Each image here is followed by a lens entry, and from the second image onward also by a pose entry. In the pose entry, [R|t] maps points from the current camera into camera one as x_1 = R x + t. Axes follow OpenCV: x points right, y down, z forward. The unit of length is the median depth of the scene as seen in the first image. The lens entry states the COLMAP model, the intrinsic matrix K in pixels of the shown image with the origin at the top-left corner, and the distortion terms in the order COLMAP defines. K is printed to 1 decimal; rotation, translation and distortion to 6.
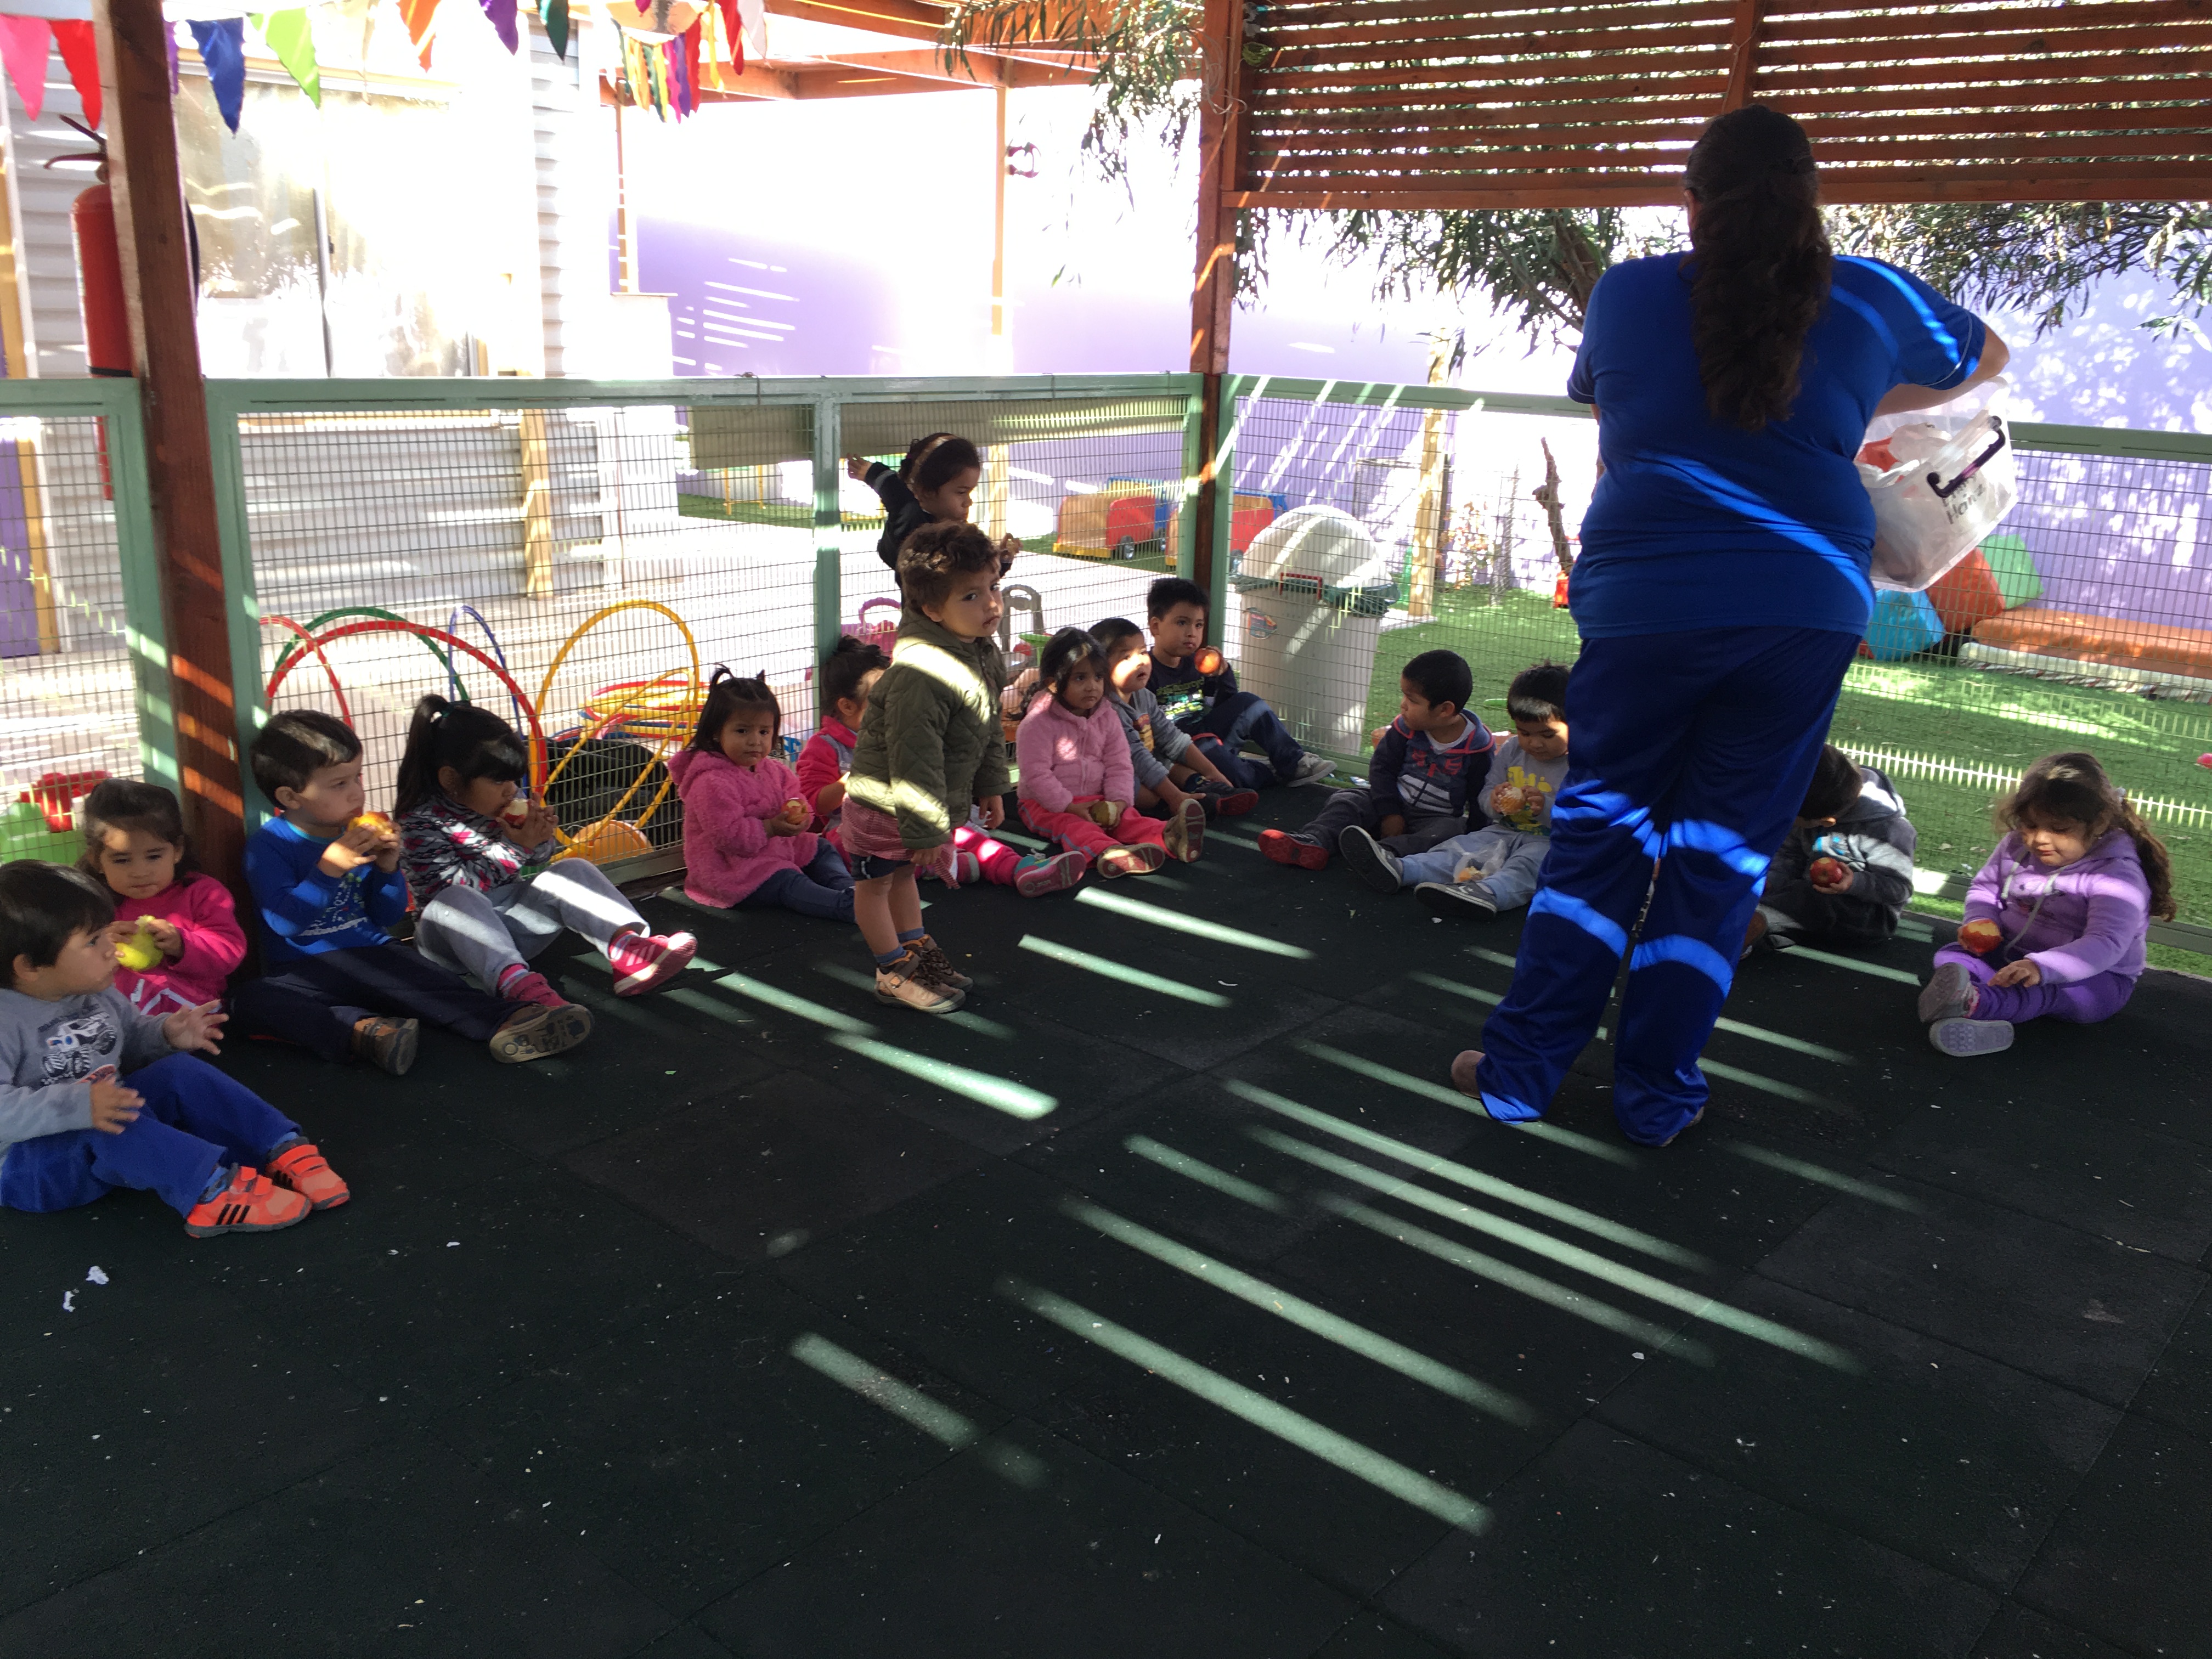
lens RADIAL K [[1902.3, 0, 1106.0], [0, 1902.3, 829.5], [0, 0, 1]] dist [0.091010, -0.121991]
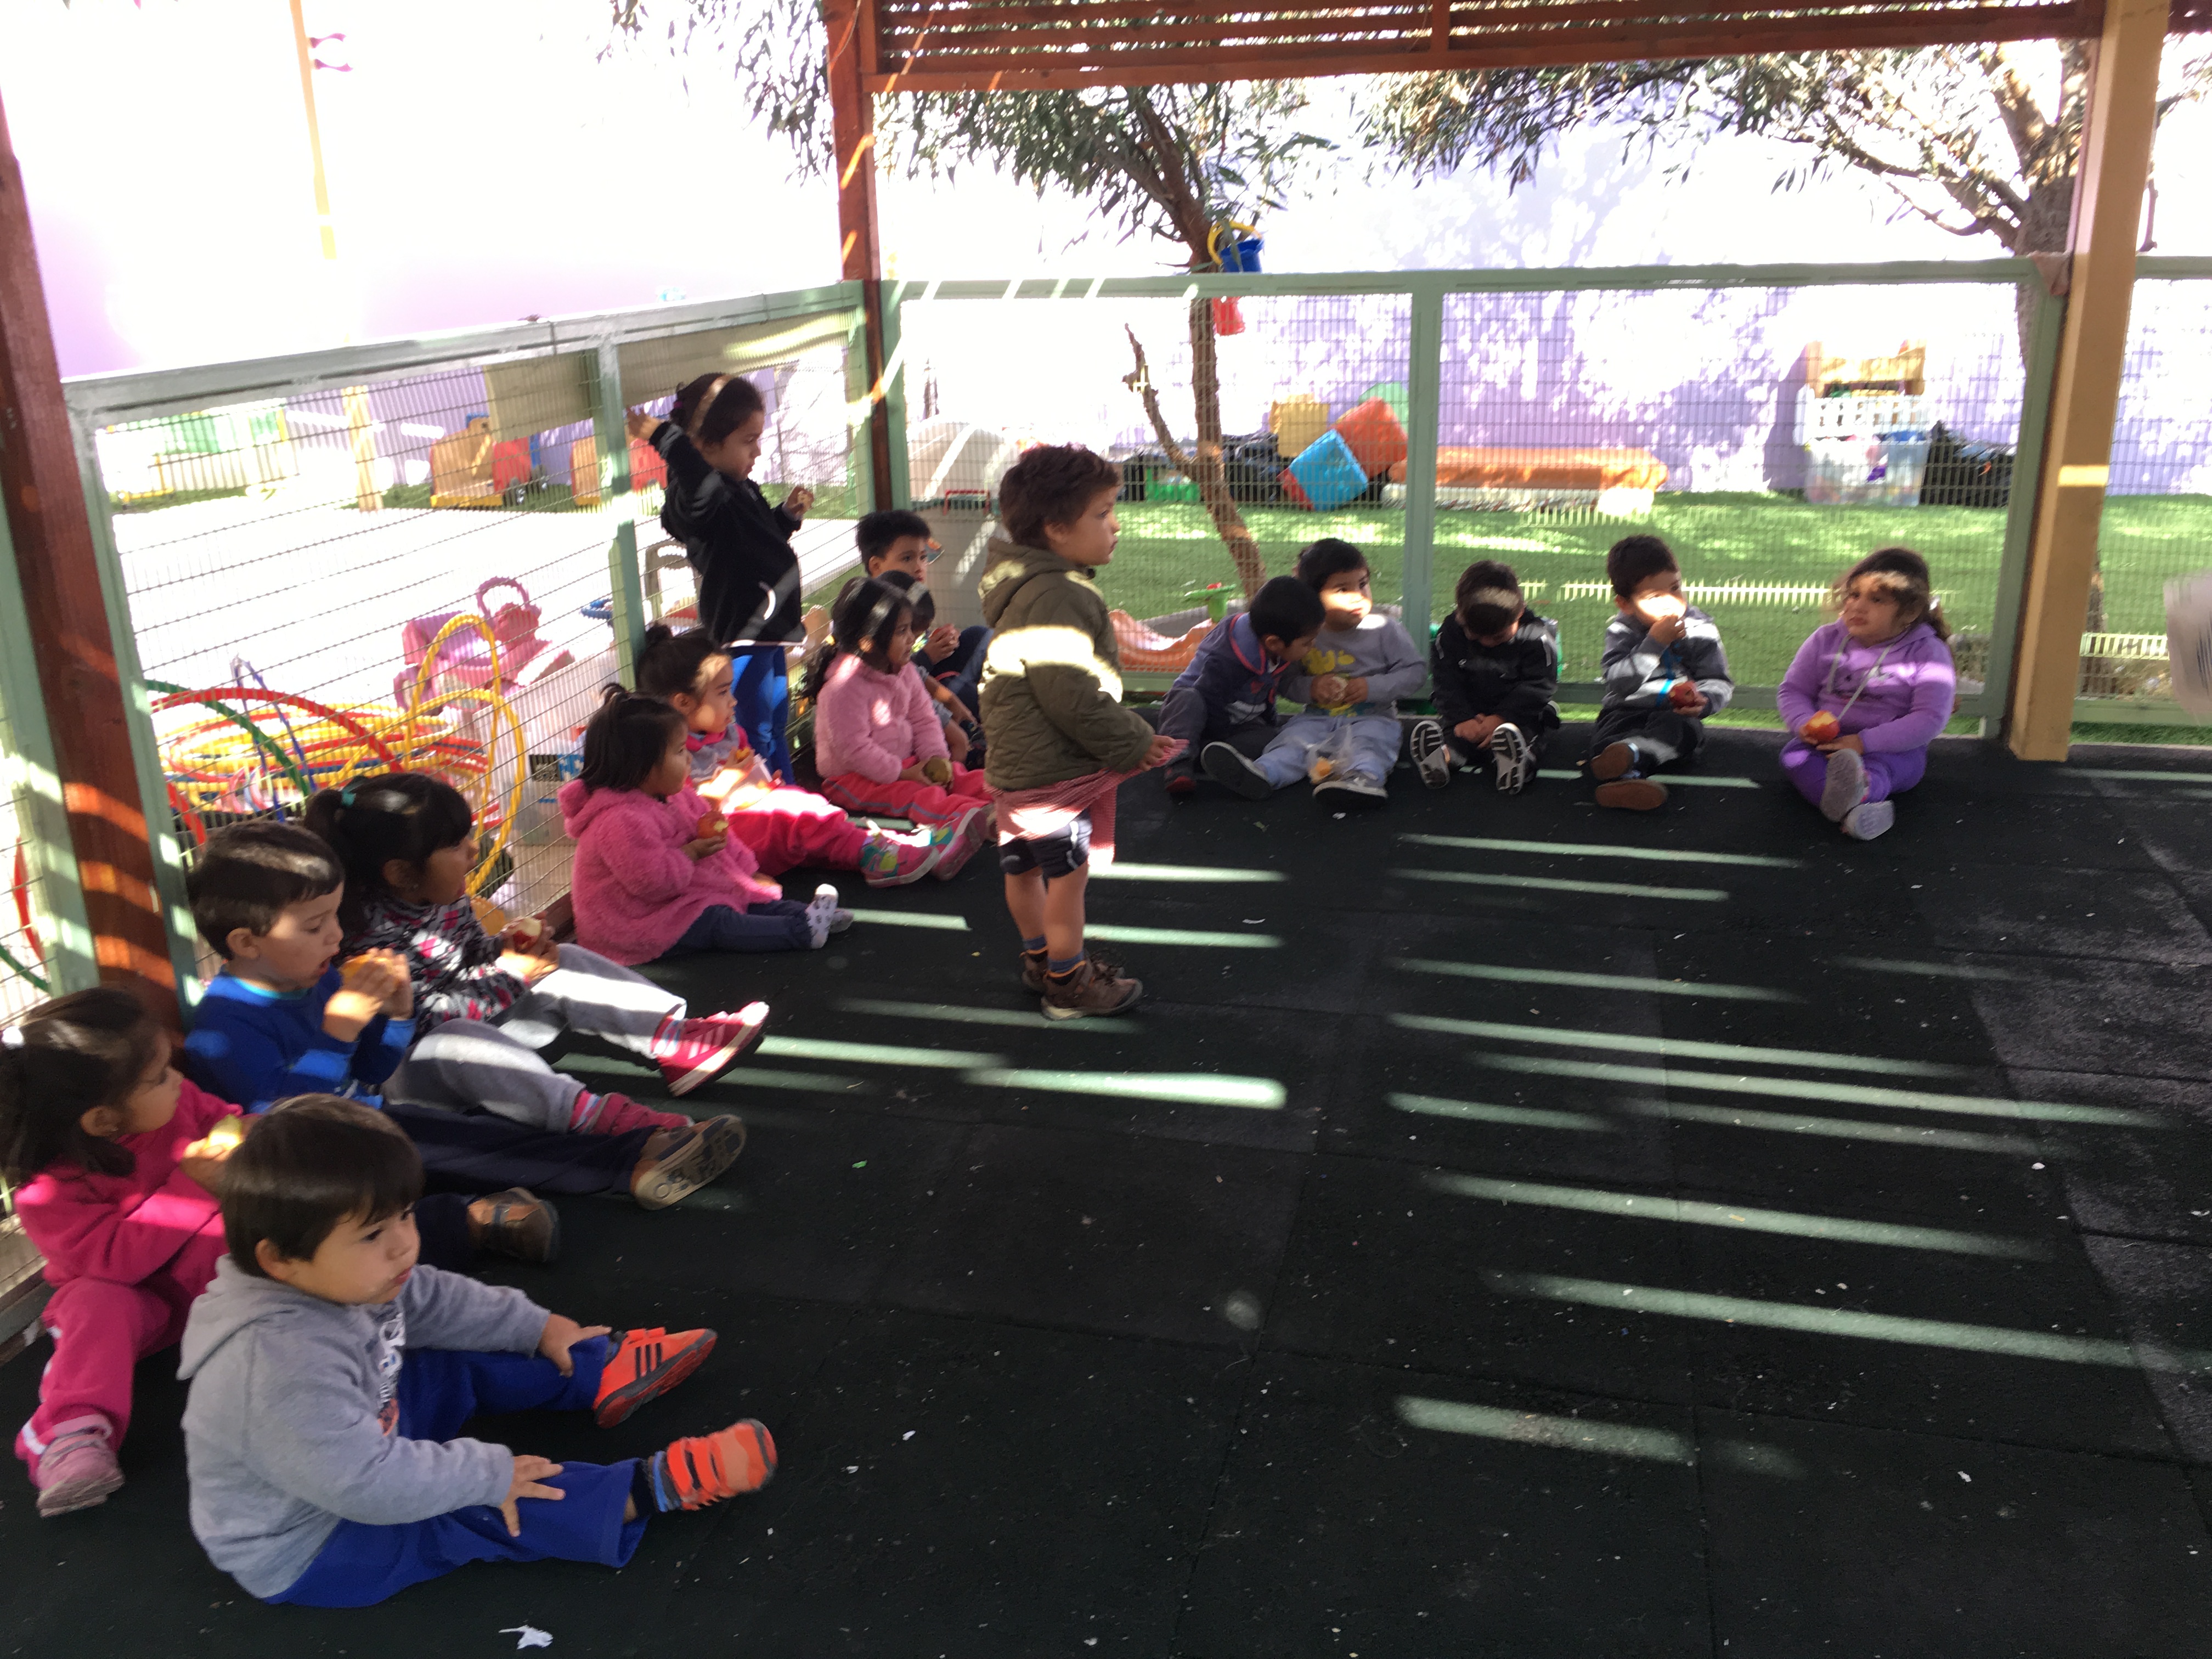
lens RADIAL K [[1898.3, 0, 1108.7], [0, 1898.3, 836.4], [0, 0, 1]] dist [0.088542, -0.113463]
pose [[0.888428, -0.198433, 0.413907, -0.299607], [0.176140, 0.980076, 0.091789, -0.047015], [-0.423875, -0.008642, 0.905680, 0.137659]]
